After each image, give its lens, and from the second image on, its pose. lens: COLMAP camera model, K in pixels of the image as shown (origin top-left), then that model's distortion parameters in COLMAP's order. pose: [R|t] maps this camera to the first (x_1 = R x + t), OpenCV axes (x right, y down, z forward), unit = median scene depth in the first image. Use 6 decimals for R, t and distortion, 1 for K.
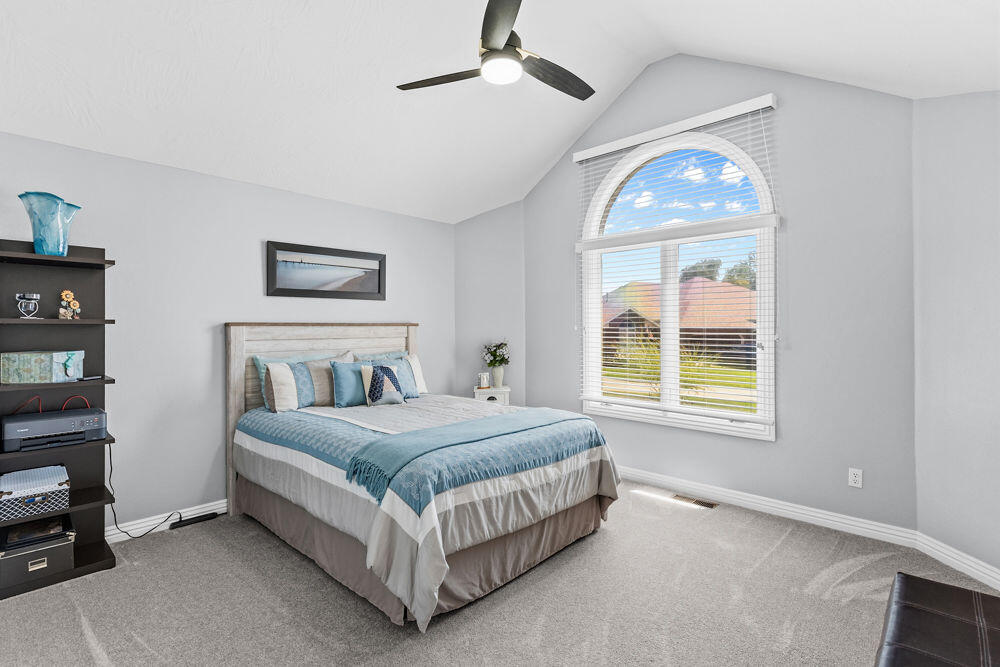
lens RADIAL K [[479.9, 0, 500.0], [0, 479.9, 333.5], [0, 0, 1]] dist [0.003727, 0.000001]
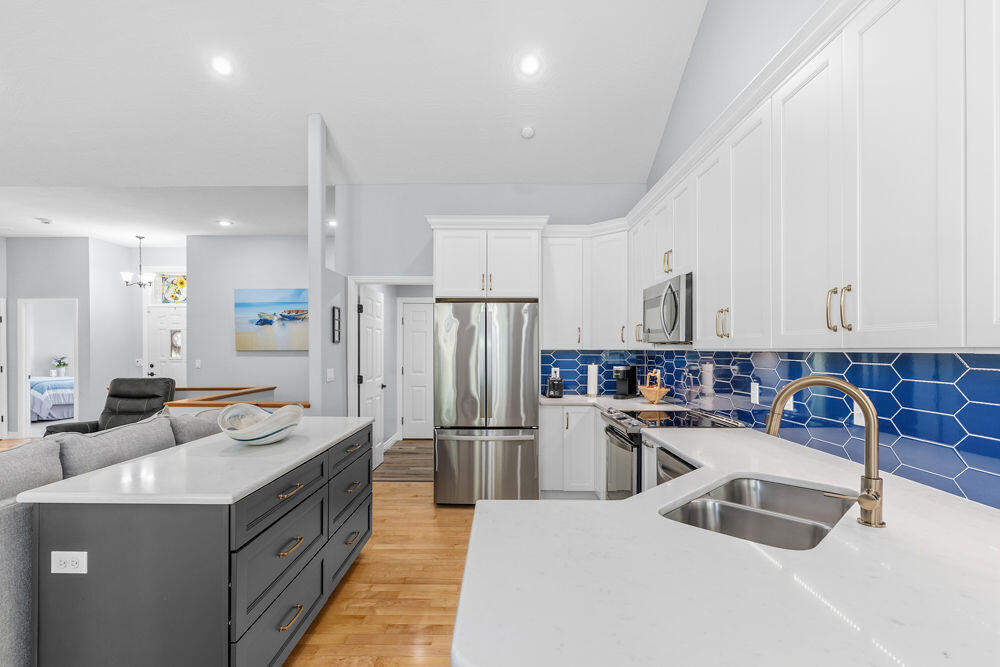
lens RADIAL K [[486.8, 0, 496.2], [0, 486.8, 350.9], [0, 0, 1]] dist [0.000928, -0.000103]
pose [[0.728019, 0.001323, 0.685556, -0.092208], [0.008206, 0.999910, -0.010644, 0.032077], [-0.685508, 0.013375, 0.727942, -2.258501]]
